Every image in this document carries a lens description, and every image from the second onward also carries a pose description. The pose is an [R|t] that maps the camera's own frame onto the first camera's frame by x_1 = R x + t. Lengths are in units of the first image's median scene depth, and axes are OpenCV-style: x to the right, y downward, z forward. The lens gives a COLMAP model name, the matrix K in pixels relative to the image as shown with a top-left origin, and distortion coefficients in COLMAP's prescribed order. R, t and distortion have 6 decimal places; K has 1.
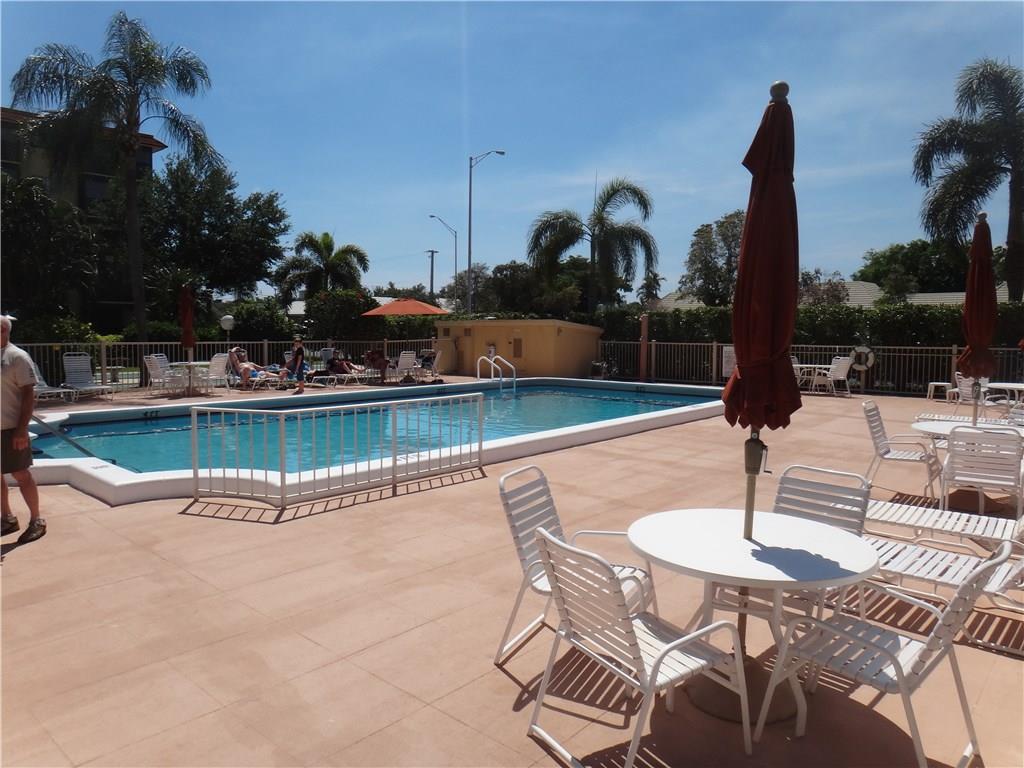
lens RADIAL K [[722.7, 0, 509.0], [0, 722.7, 389.0], [0, 0, 1]] dist [-0.008049, -0.003876]
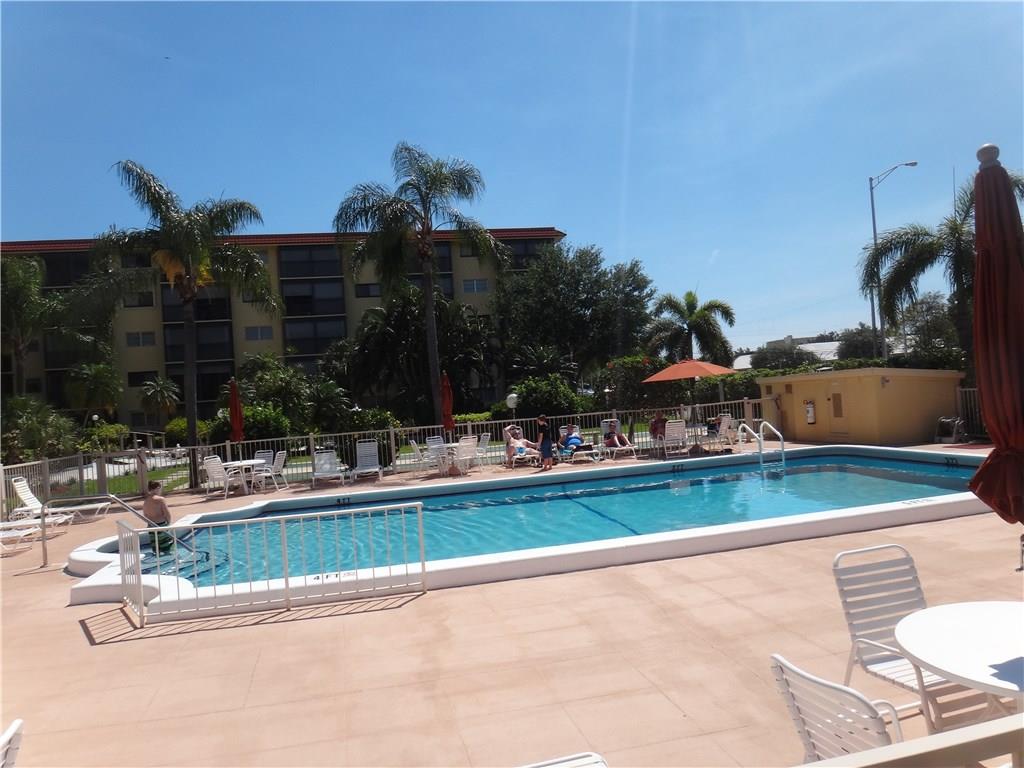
lens RADIAL K [[723.8, 0, 512.0], [0, 723.8, 384.0], [0, 0, 1]] dist [-0.033397, -0.002283]
pose [[0.798374, -0.077357, -0.597173, 0.286378], [0.029354, 0.995535, -0.089716, -0.027177], [0.601447, 0.054098, 0.797079, 0.195464]]
